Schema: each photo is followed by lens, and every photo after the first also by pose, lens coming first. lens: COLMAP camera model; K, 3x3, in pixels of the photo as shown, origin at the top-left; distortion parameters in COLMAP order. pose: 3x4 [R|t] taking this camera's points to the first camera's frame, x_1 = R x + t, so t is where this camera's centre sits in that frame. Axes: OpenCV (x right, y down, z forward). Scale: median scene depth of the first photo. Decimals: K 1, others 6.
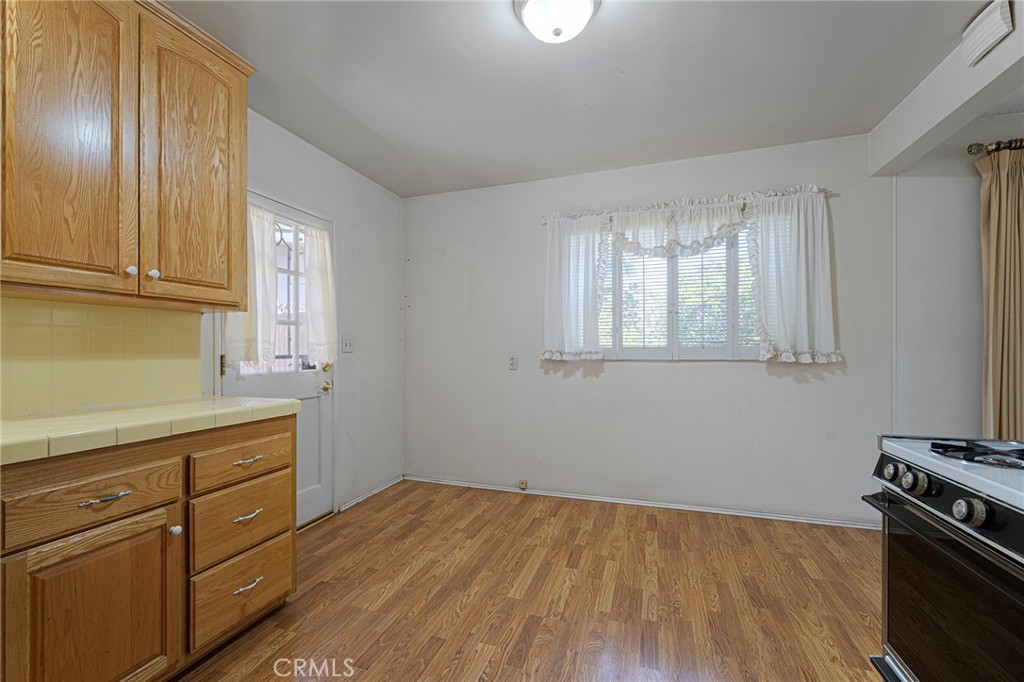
lens RADIAL K [[421.2, 0, 510.8], [0, 421.2, 350.7], [0, 0, 1]] dist [-0.000628, -0.000037]
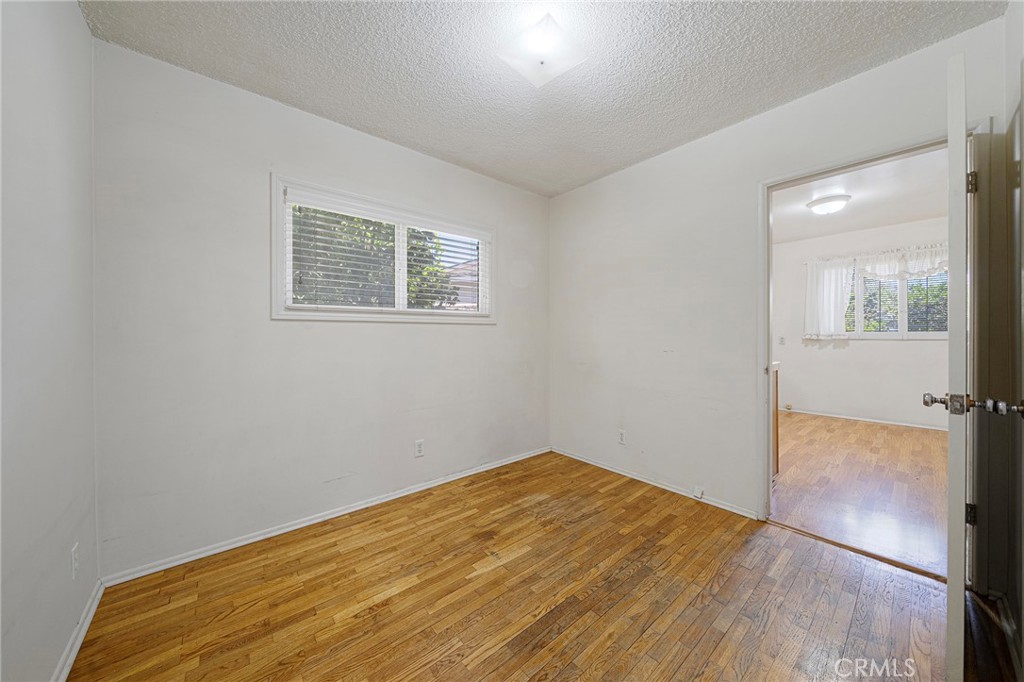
lens RADIAL K [[353.4, 0, 514.8], [0, 353.4, 335.0], [0, 0, 1]] dist [0.001526, 0.000092]
pose [[0.859785, 0.000276, -0.510656, -0.234576], [0.006779, 0.999906, 0.011955, -0.023161], [0.510611, -0.013741, 0.859702, -1.027692]]
